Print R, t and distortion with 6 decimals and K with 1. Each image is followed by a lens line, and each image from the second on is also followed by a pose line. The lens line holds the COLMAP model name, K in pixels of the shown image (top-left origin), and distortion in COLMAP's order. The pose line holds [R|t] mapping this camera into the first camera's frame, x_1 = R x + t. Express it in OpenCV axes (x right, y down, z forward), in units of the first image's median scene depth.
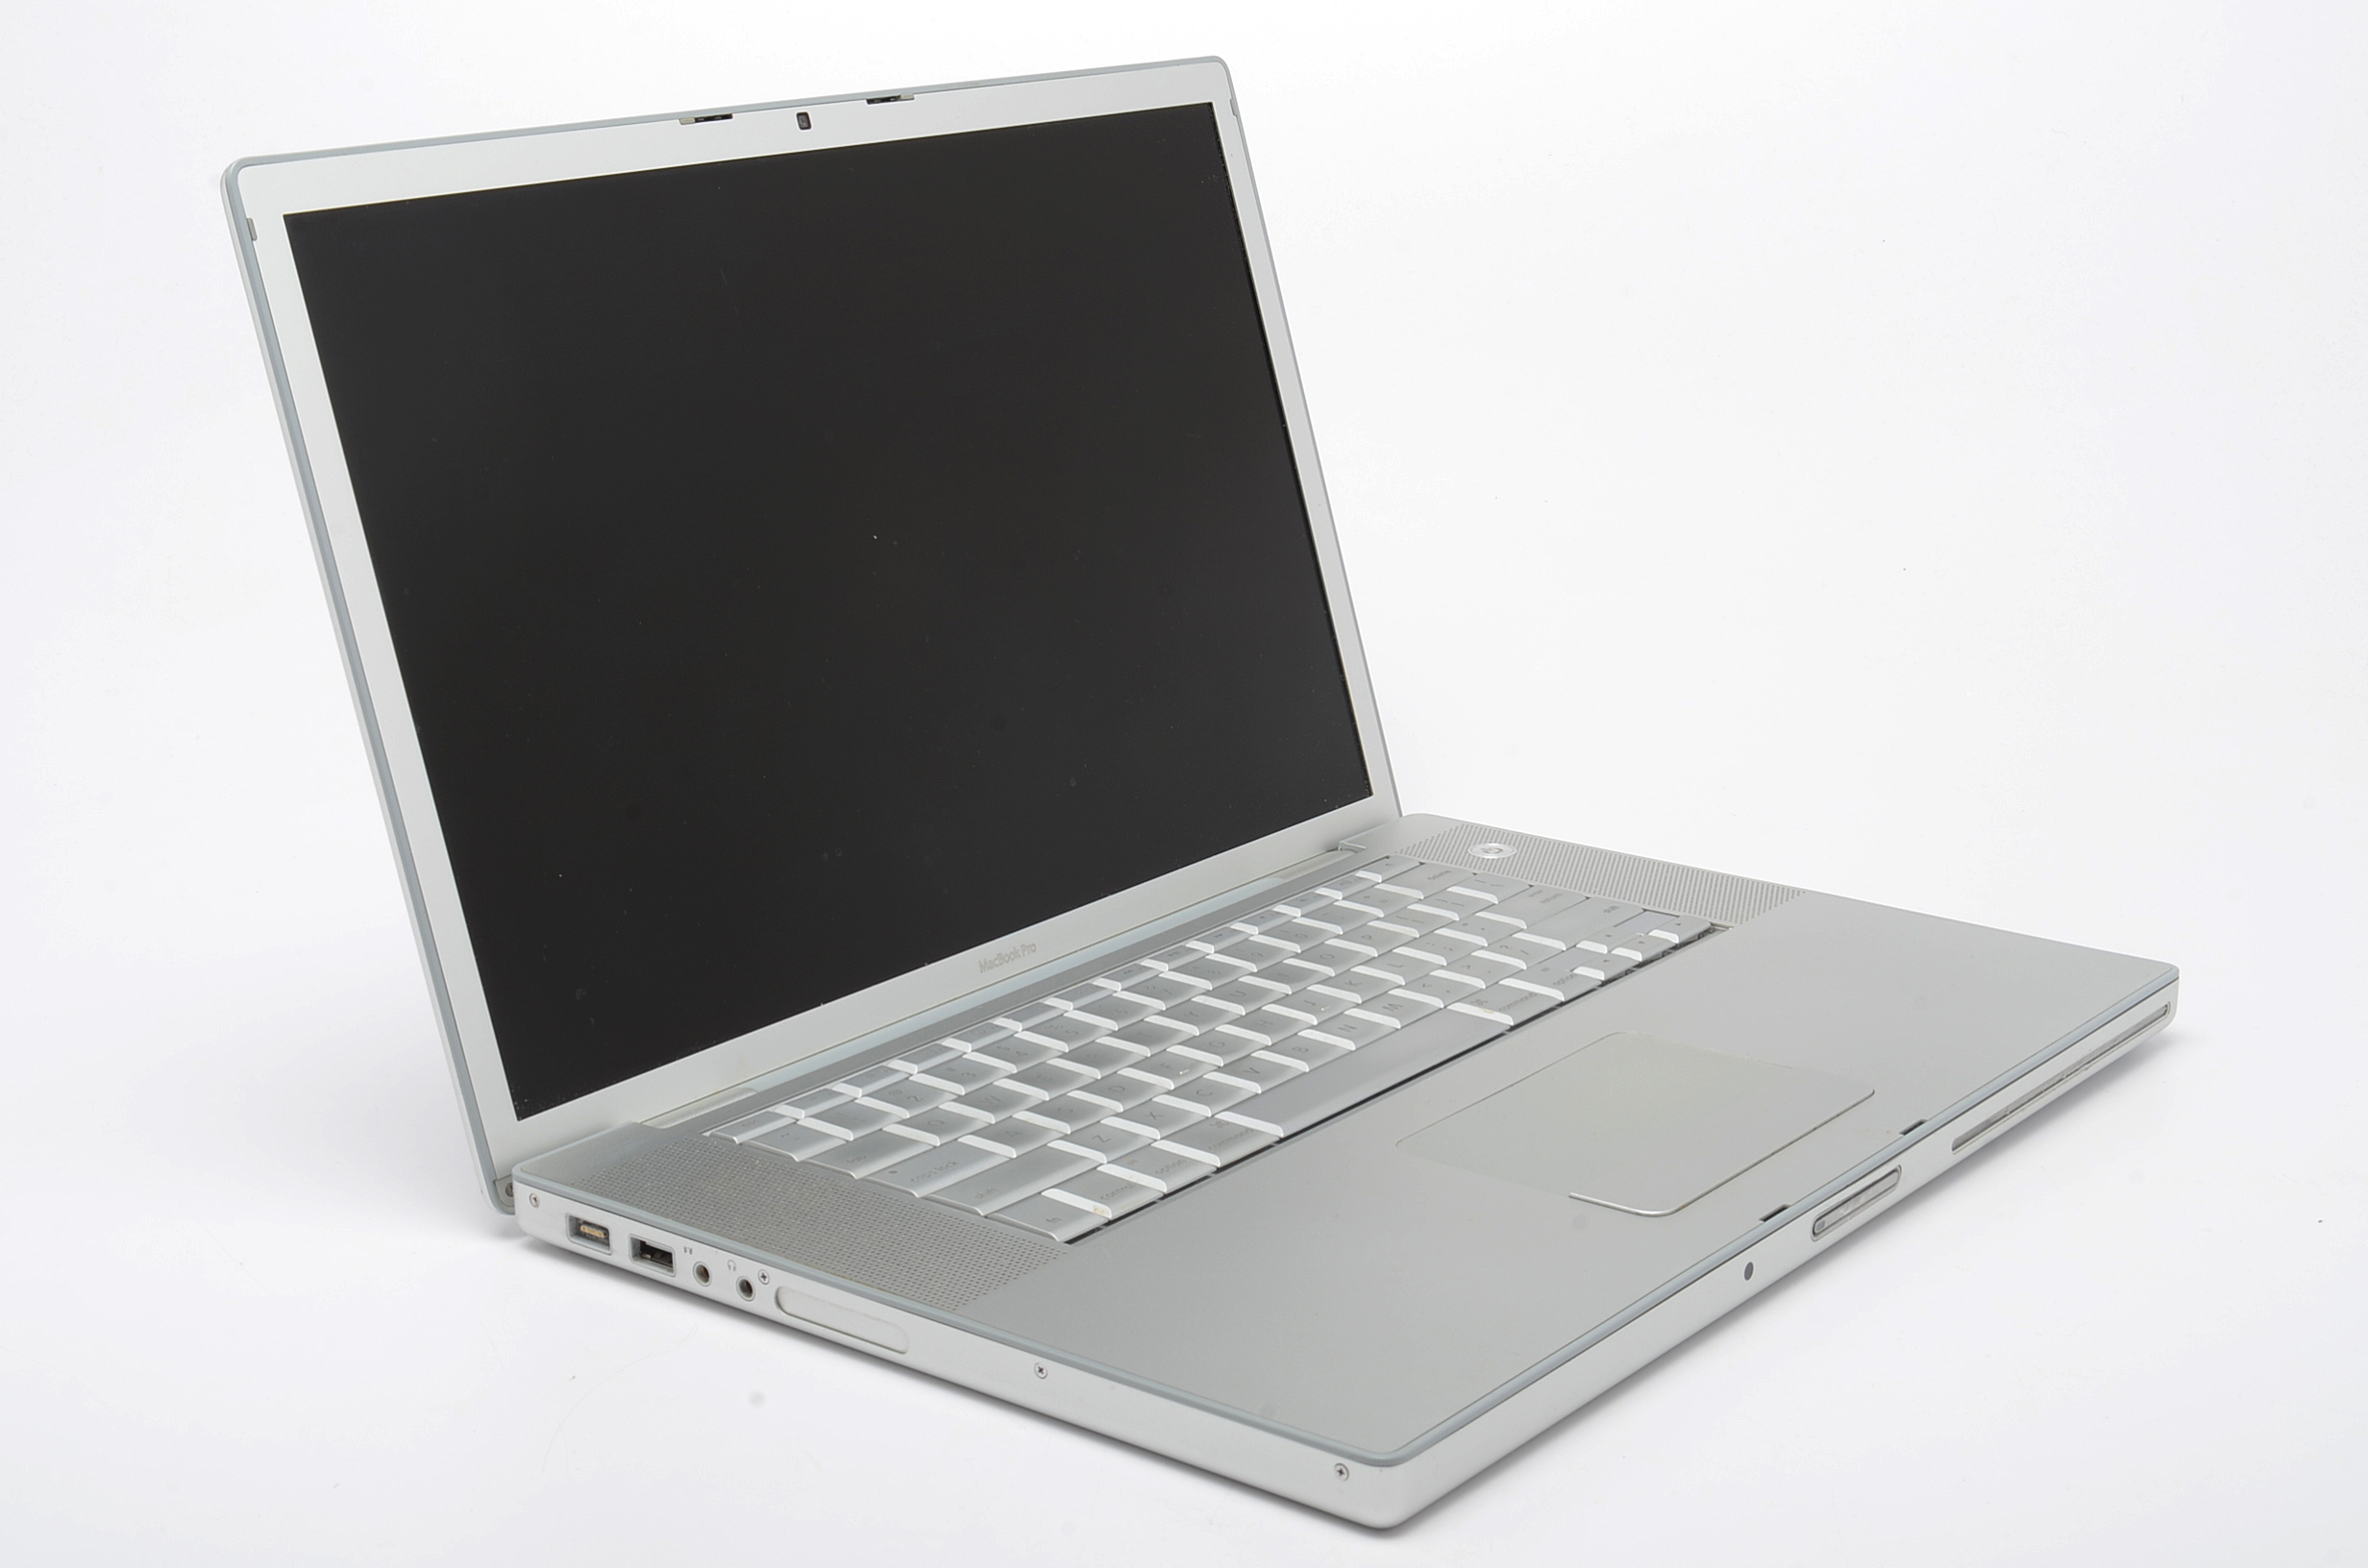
lens RADIAL K [[3715.1, 0, 1184.0], [0, 3715.1, 784.0], [0, 0, 1]] dist [0.025271, 0.076247]
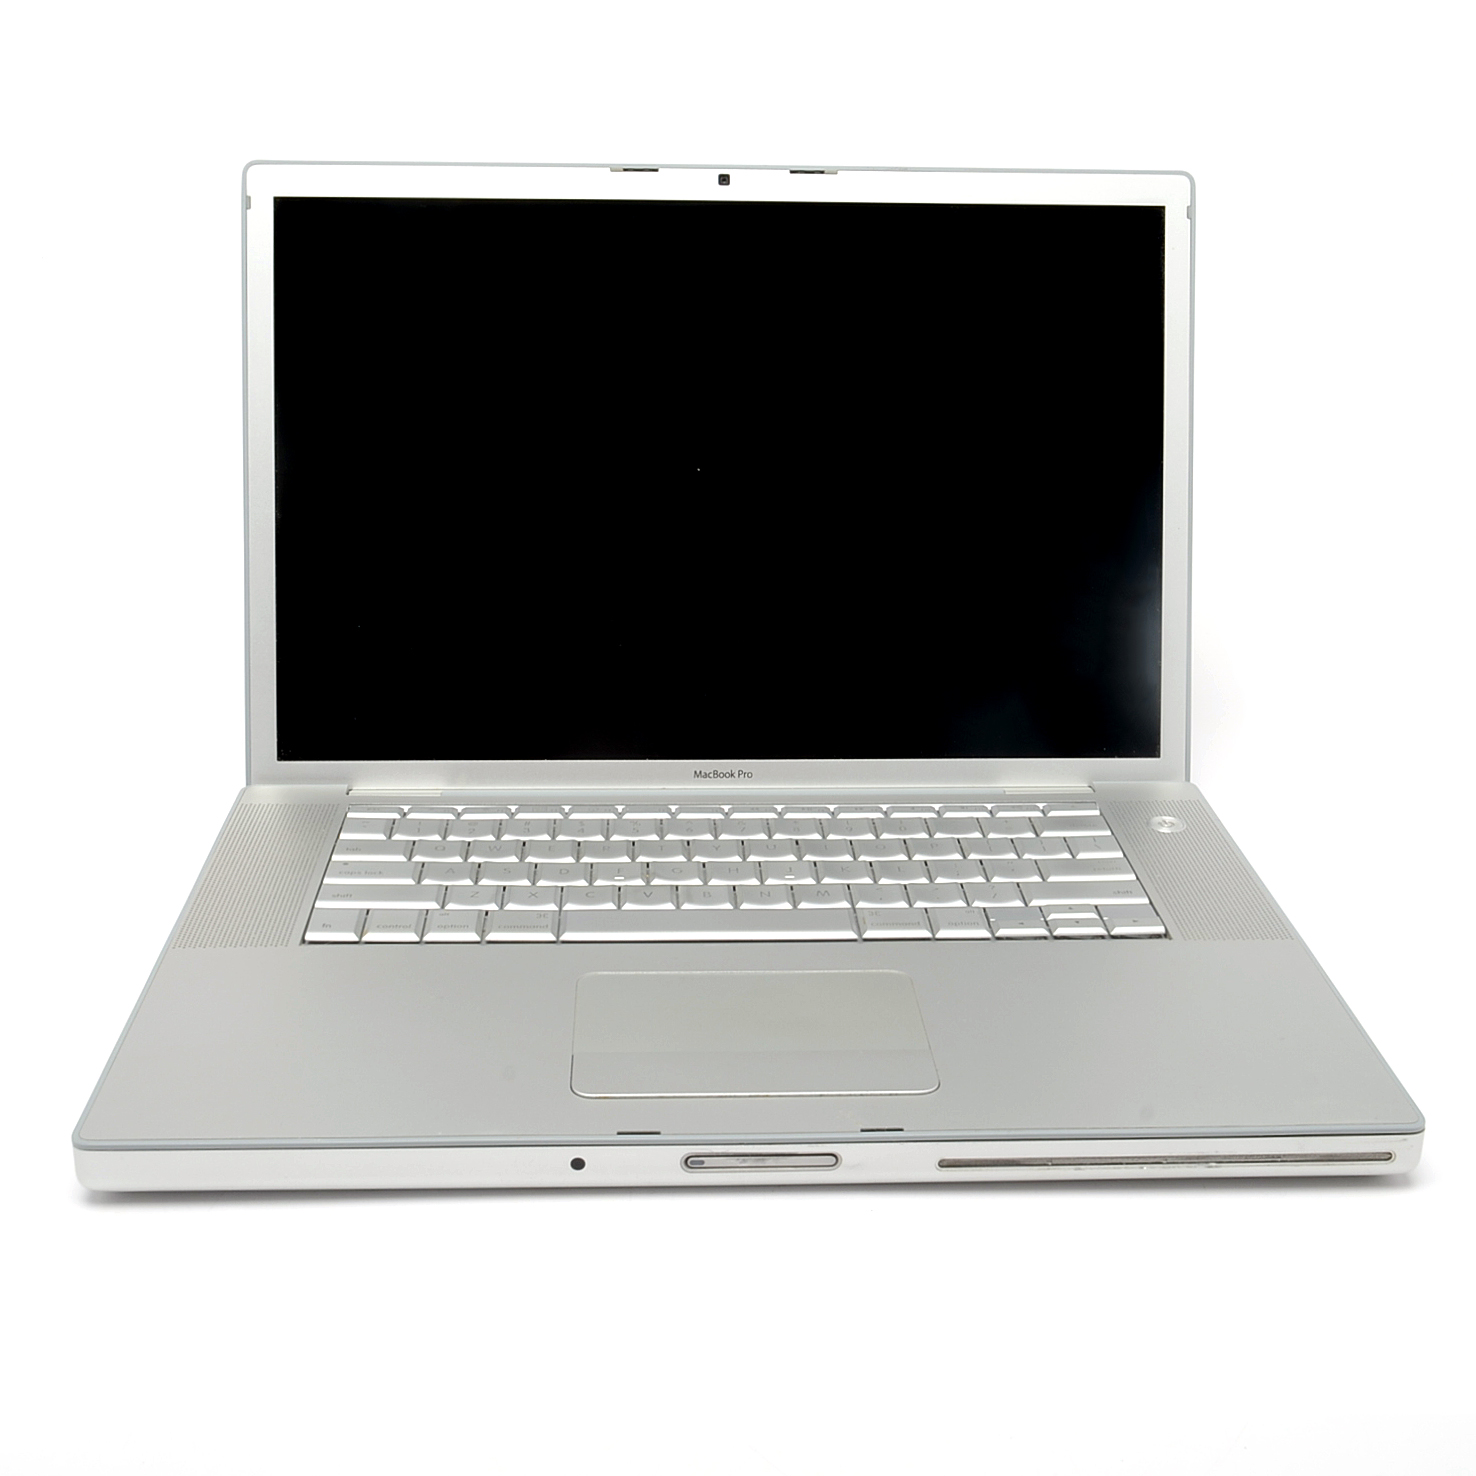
lens RADIAL K [[1905.5, 0, 738.0], [0, 1905.5, 738.0], [0, 0, 1]] dist [-0.011449, -0.047298]
pose [[0.643769, 0.286821, -0.709433, 0.523982], [-0.222794, 0.957187, 0.184815, -0.115532], [0.732069, 0.039079, 0.680109, 0.541790]]
